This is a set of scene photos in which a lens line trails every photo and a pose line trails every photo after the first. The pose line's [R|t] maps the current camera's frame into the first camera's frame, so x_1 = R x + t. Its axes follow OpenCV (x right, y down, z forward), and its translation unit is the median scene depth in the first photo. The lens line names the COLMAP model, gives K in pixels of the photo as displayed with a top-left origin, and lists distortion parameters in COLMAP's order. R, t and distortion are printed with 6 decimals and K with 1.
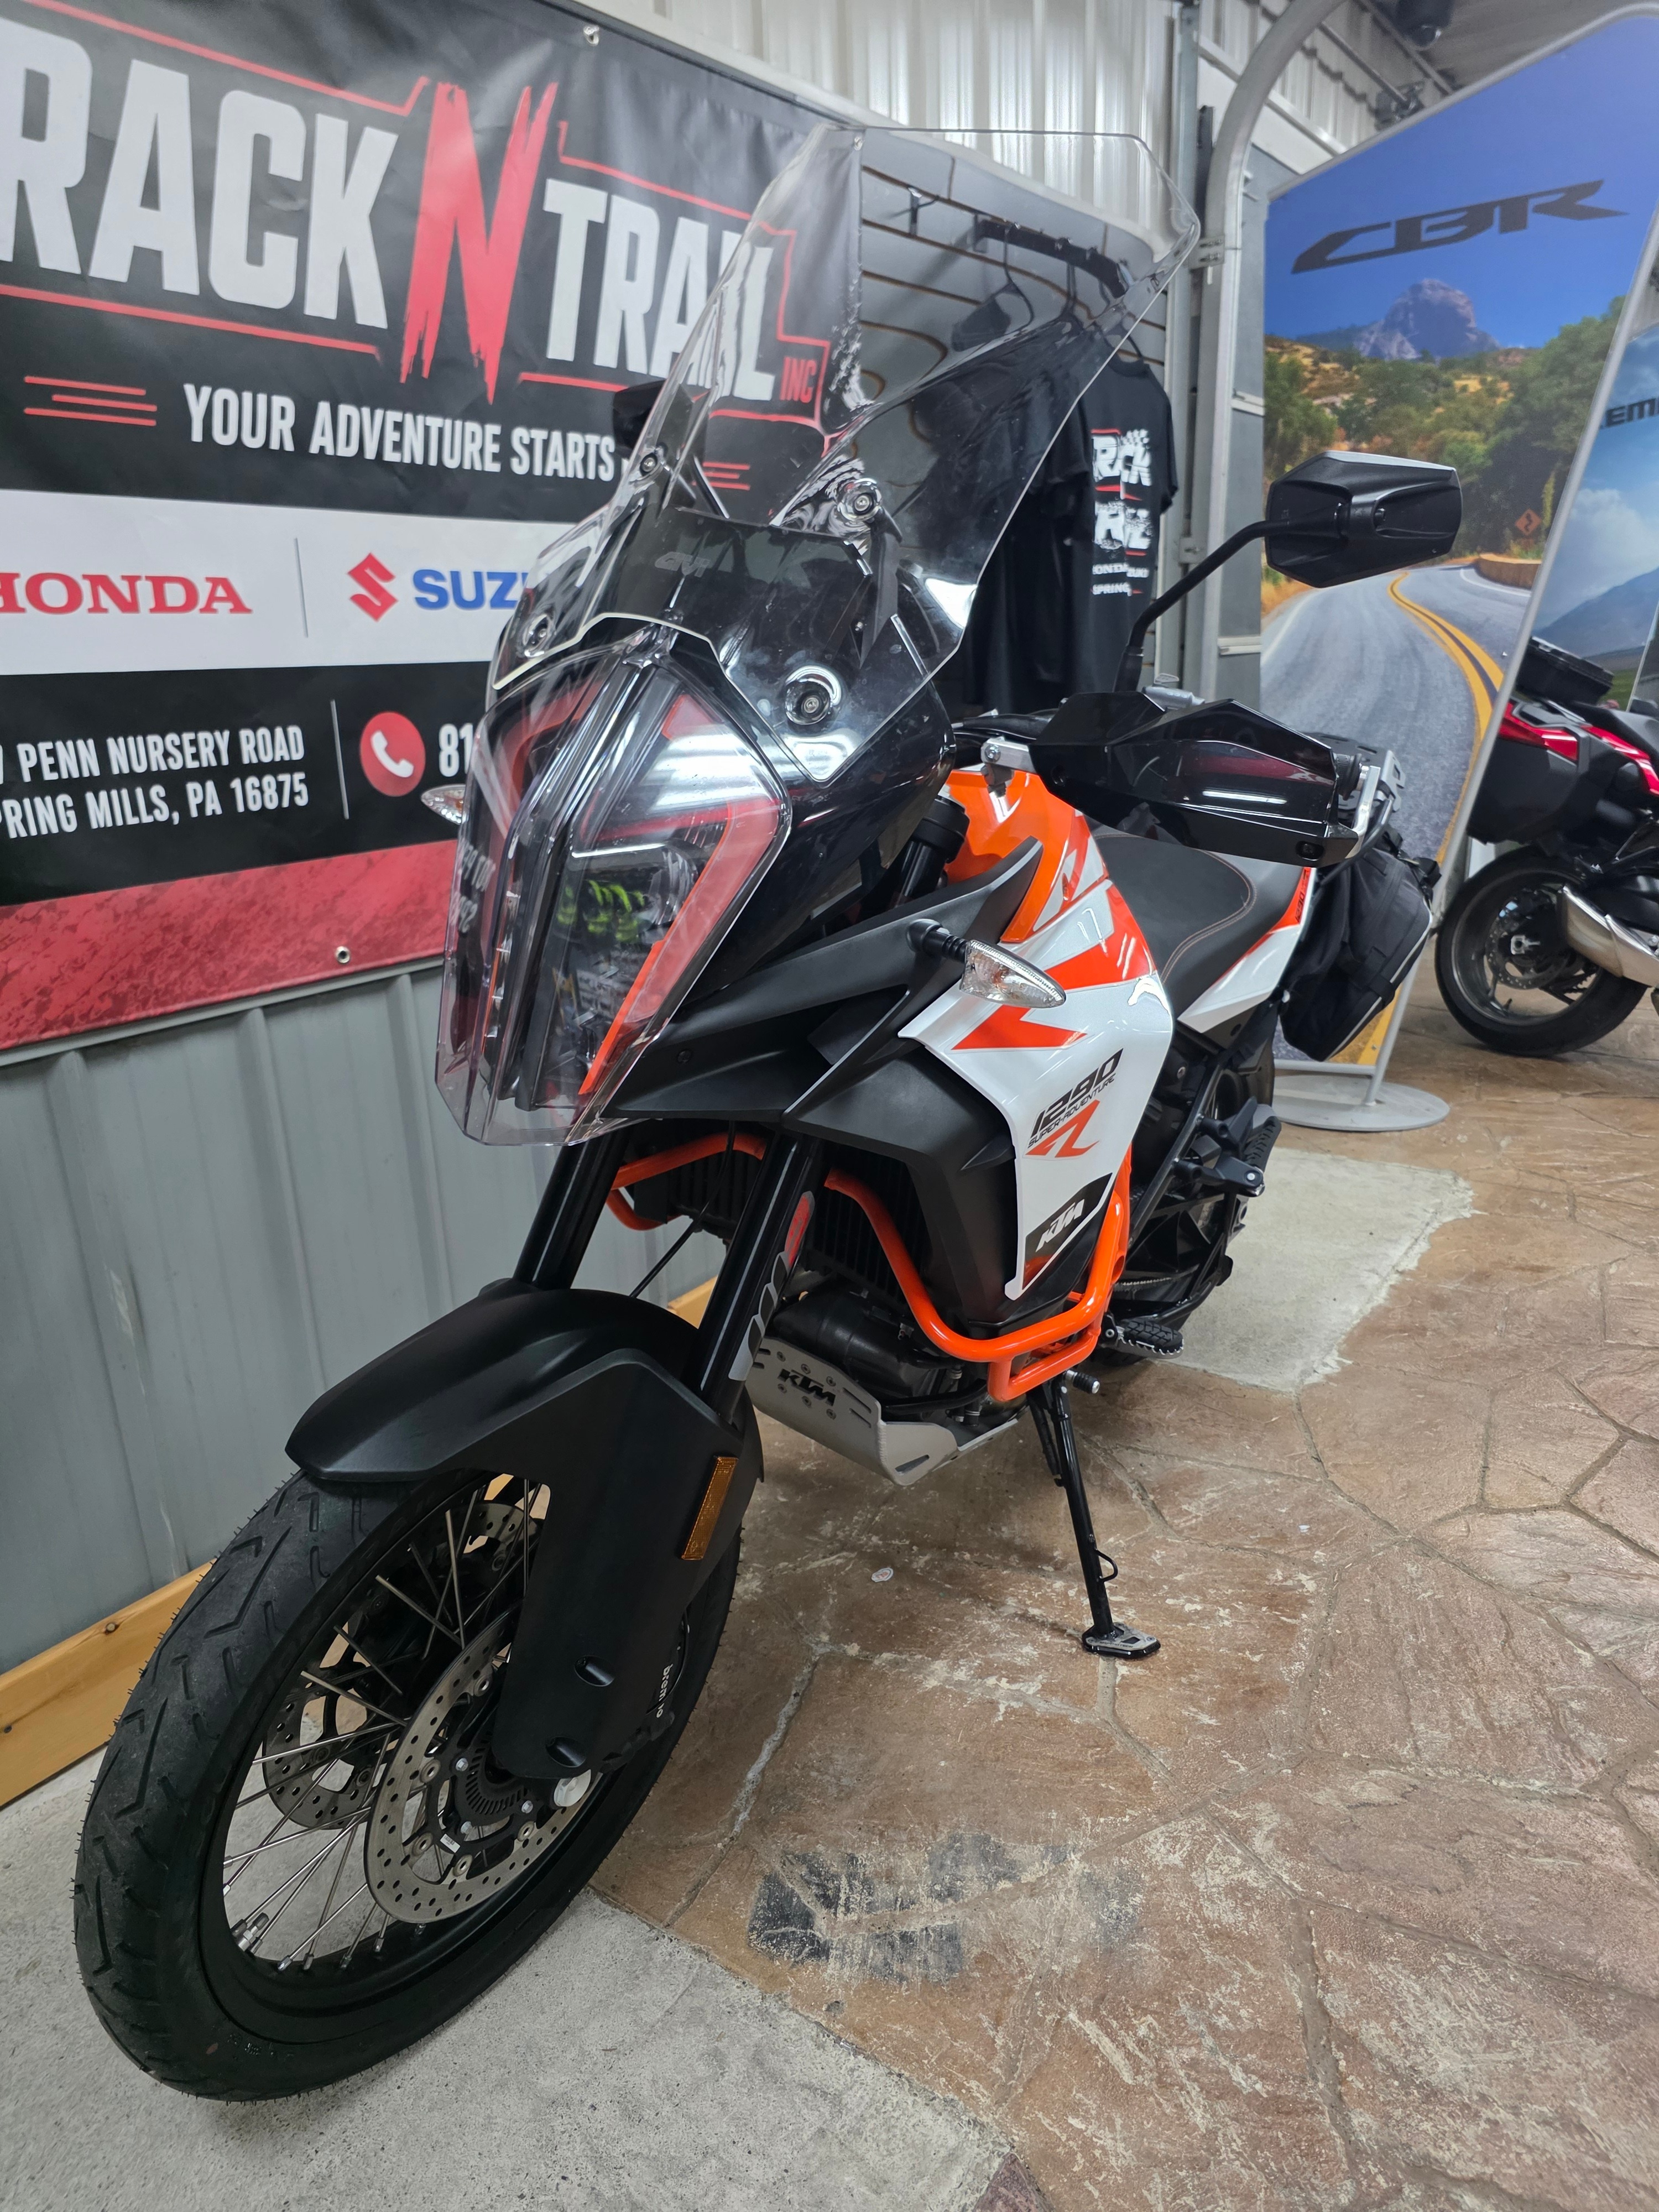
lens RADIAL K [[1491.7, 0, 829.5], [0, 1491.7, 1106.0], [0, 0, 1]] dist [0.042231, -0.039857]
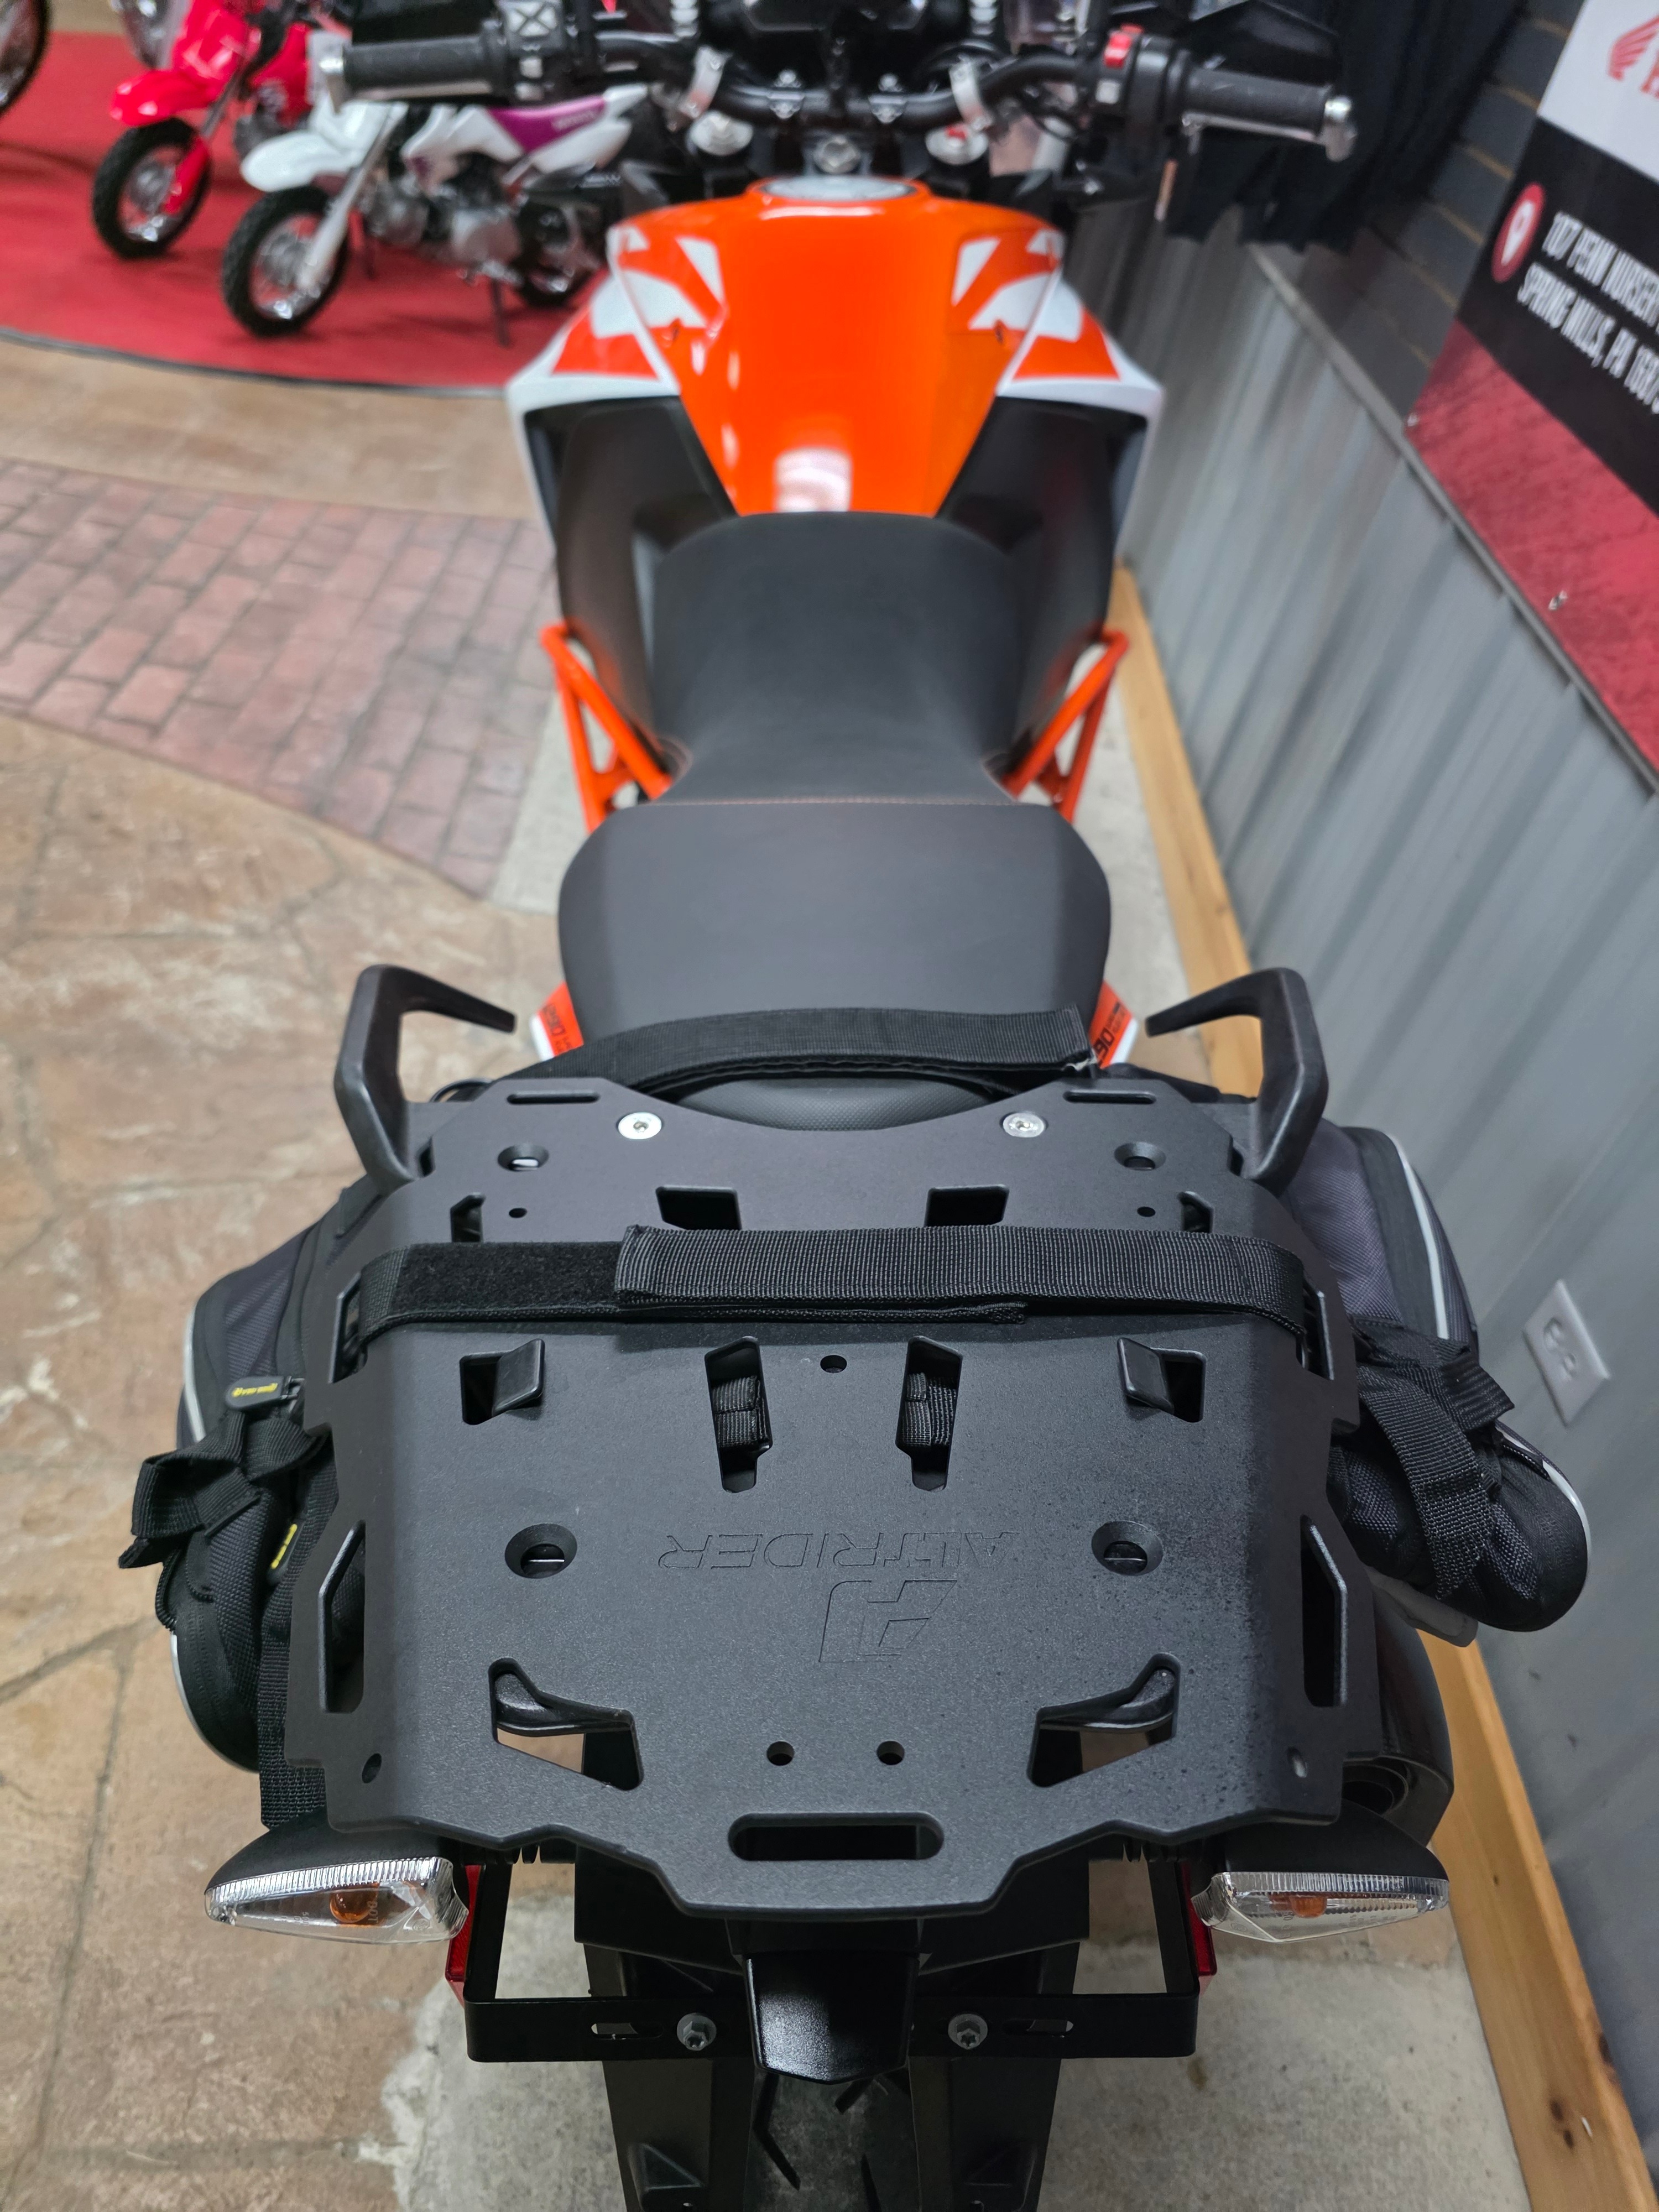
lens RADIAL K [[1514.0, 0, 844.9], [0, 1514.0, 1109.9], [0, 0, 1]] dist [0.014315, -0.020518]
pose [[-0.810908, 0.284717, -0.511238, 0.543209], [-0.328924, 0.500799, 0.800631, -0.540044], [0.483980, 0.817396, -0.312452, 1.397087]]
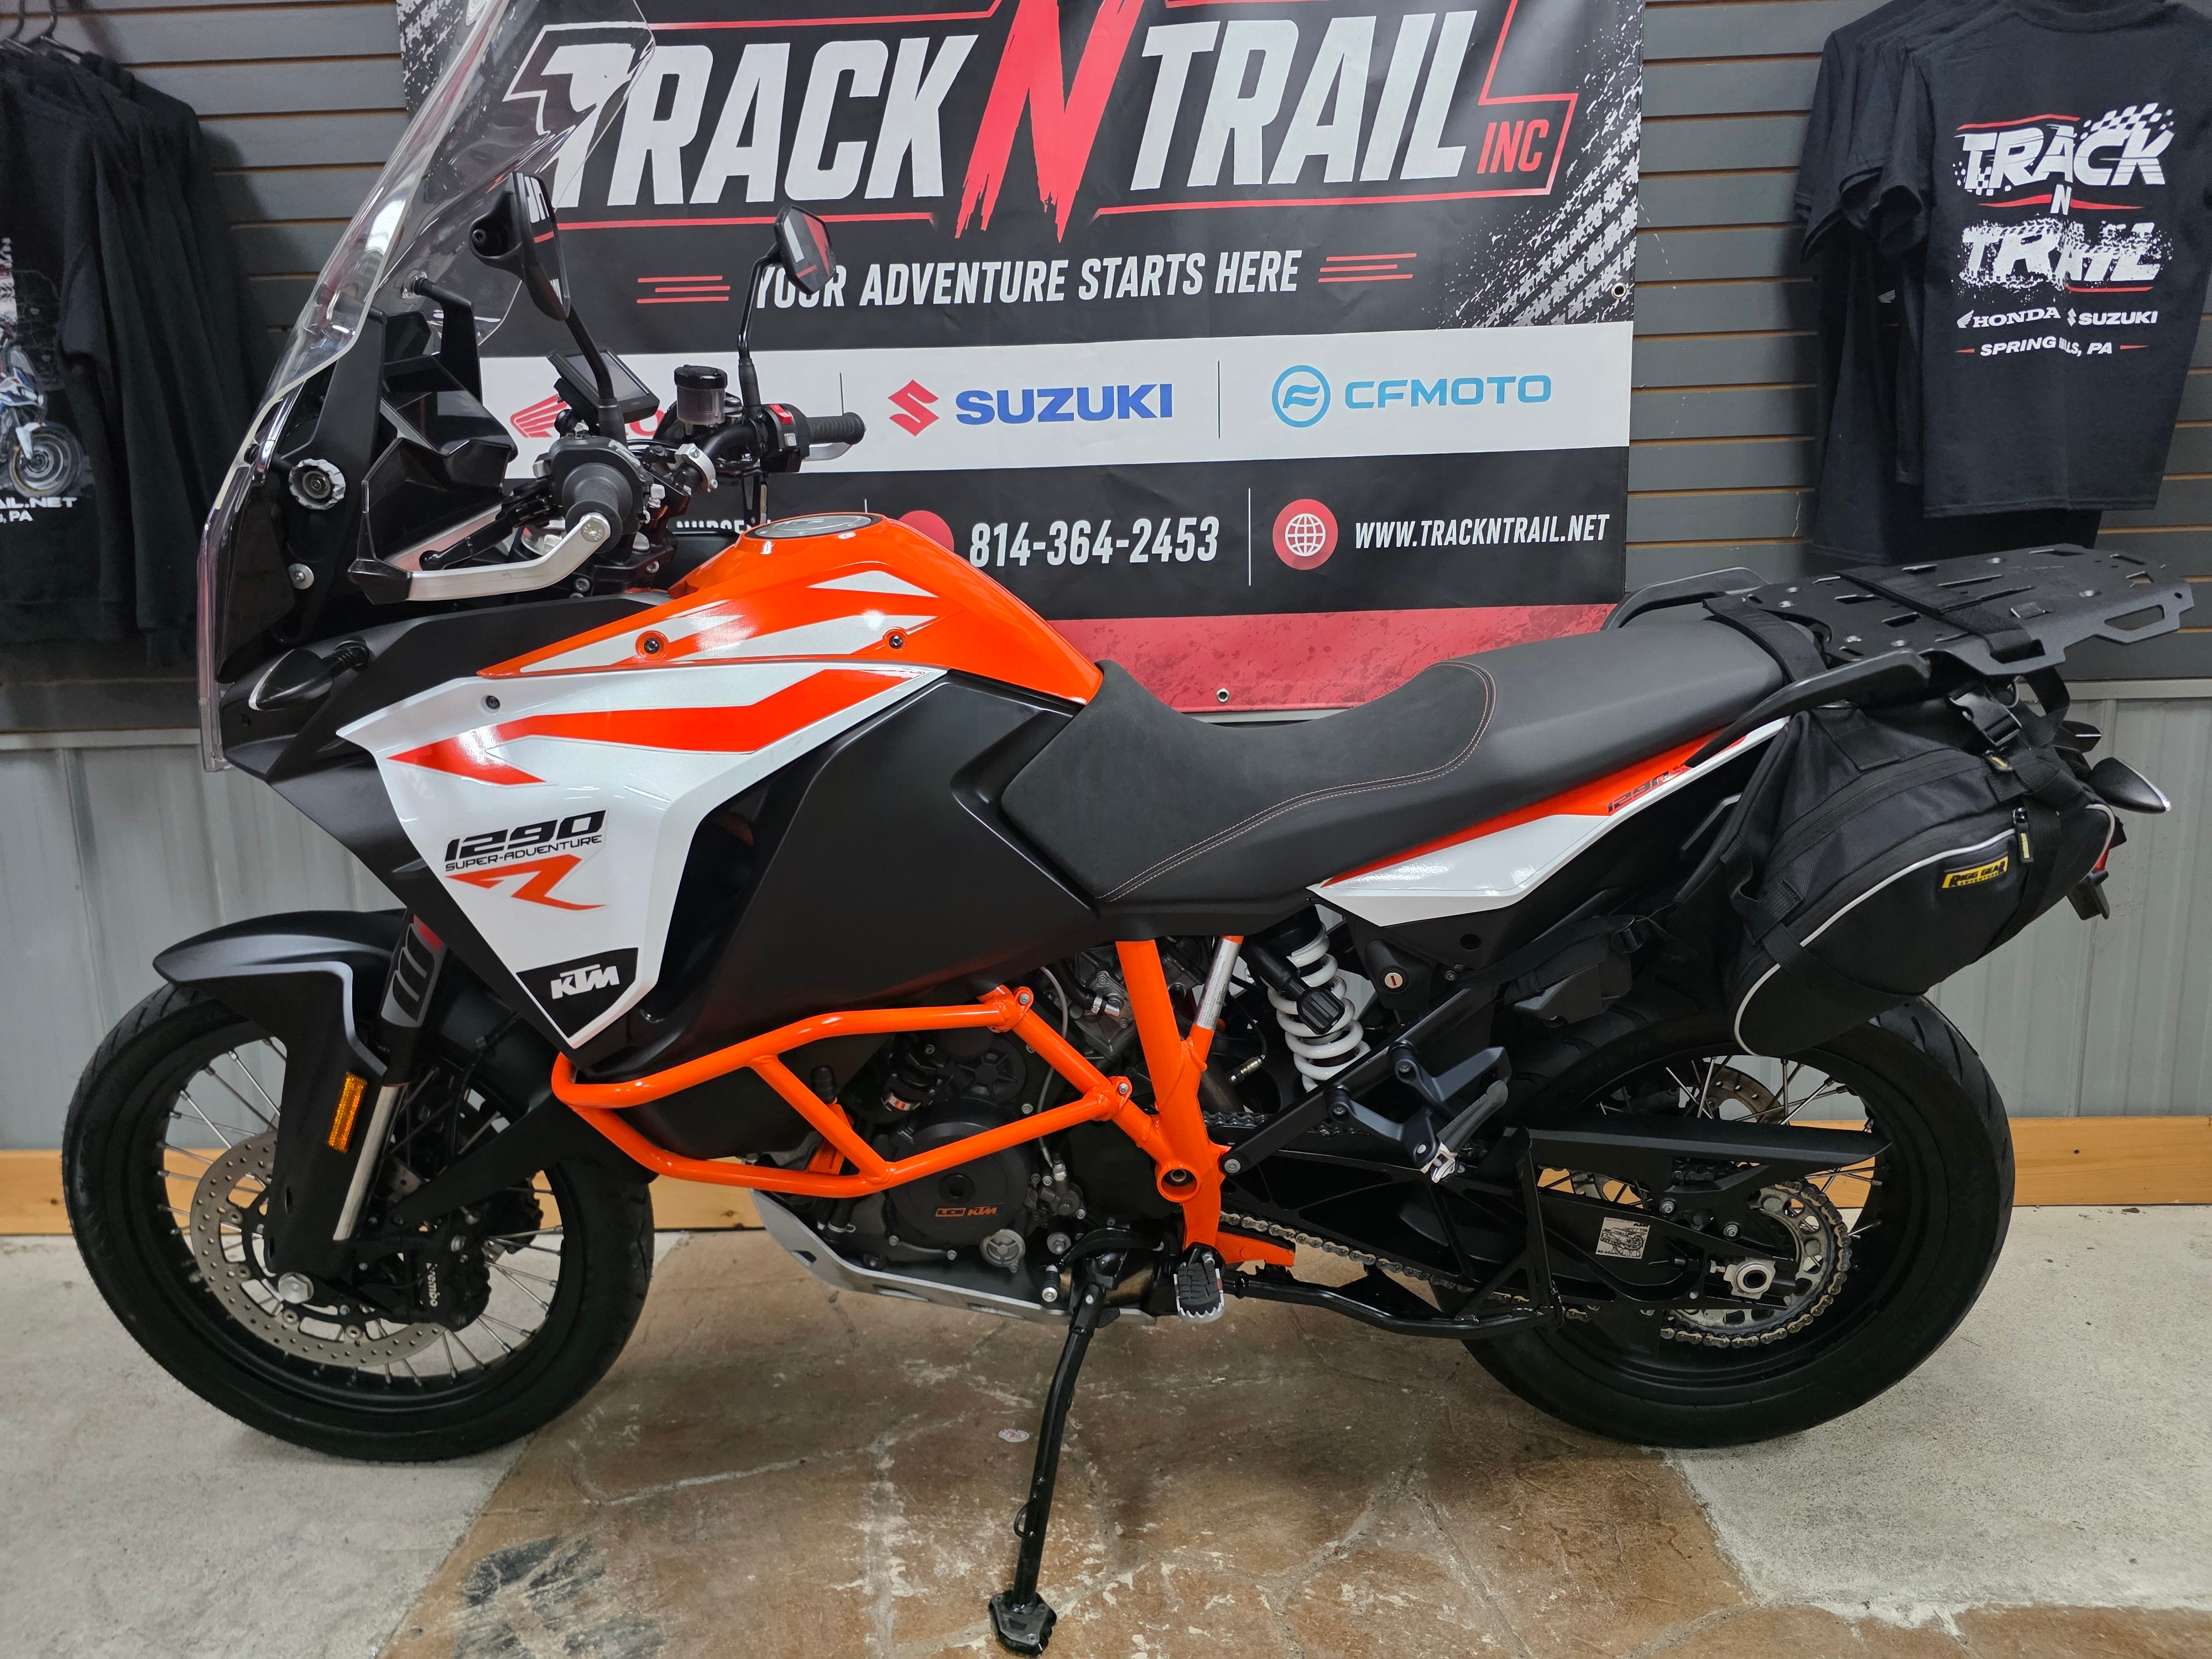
lens RADIAL K [[1473.7, 0, 1111.0], [0, 1473.7, 807.0], [0, 0, 1]] dist [0.078599, -0.085845]
pose [[0.556106, 0.154220, -0.816677, 0.854111], [-0.237818, 0.971073, 0.021437, -0.101794], [0.796359, 0.182300, 0.576696, 0.522791]]
